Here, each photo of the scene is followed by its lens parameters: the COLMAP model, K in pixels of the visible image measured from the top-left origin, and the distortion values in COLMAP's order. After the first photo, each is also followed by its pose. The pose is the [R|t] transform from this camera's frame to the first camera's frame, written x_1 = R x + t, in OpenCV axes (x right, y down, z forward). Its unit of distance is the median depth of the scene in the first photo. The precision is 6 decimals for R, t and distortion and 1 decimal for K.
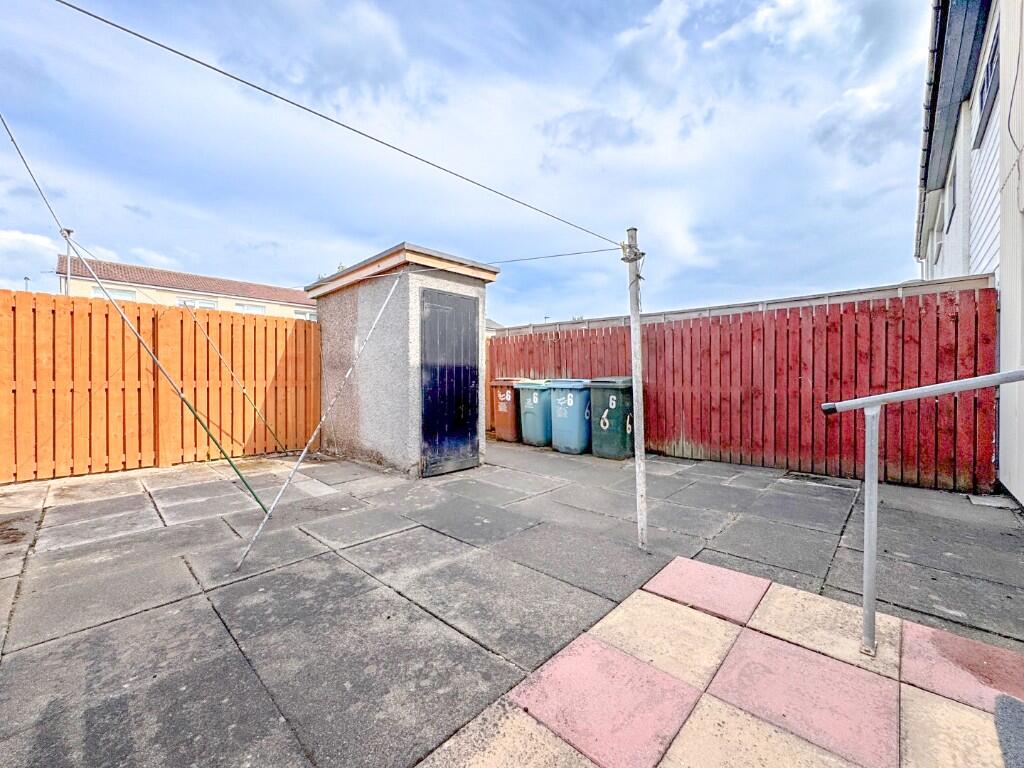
lens RADIAL K [[408.9, 0, 510.6], [0, 408.9, 382.8], [0, 0, 1]] dist [-0.001726, -0.000020]
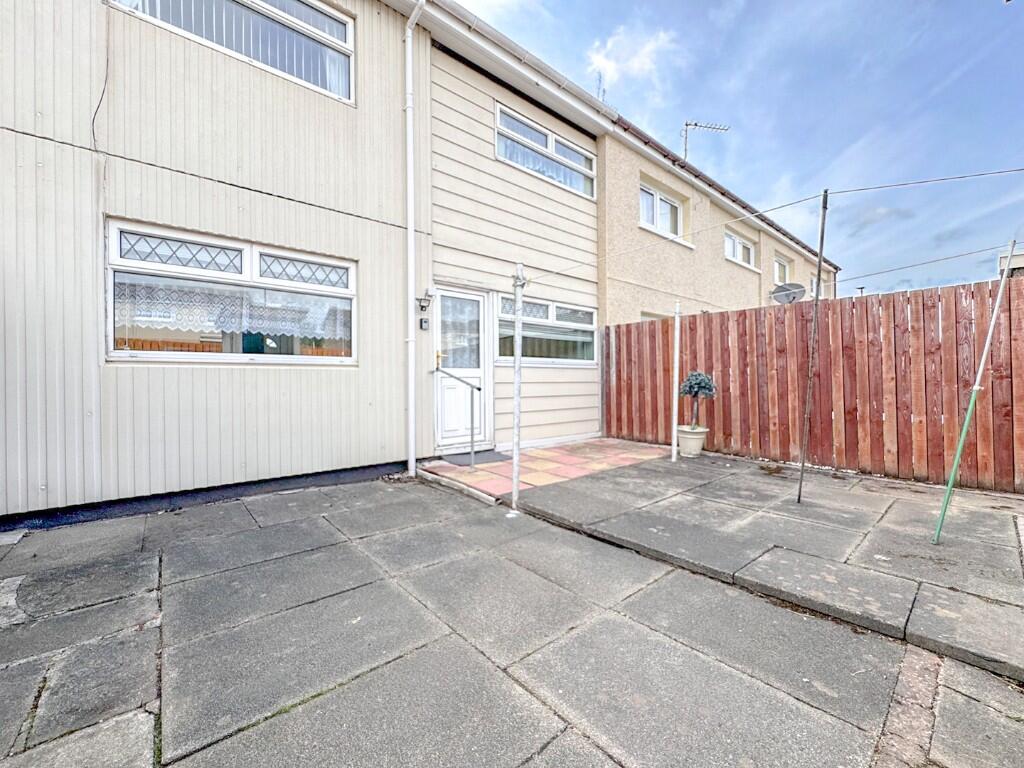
lens RADIAL K [[408.9, 0, 510.6], [0, 408.9, 382.8], [0, 0, 1]] dist [-0.001726, -0.000020]
pose [[-0.994426, 0.007886, 0.105139, 0.155186], [0.009020, 0.999906, 0.010319, -0.000612], [-0.105048, 0.011210, -0.994404, 1.898707]]
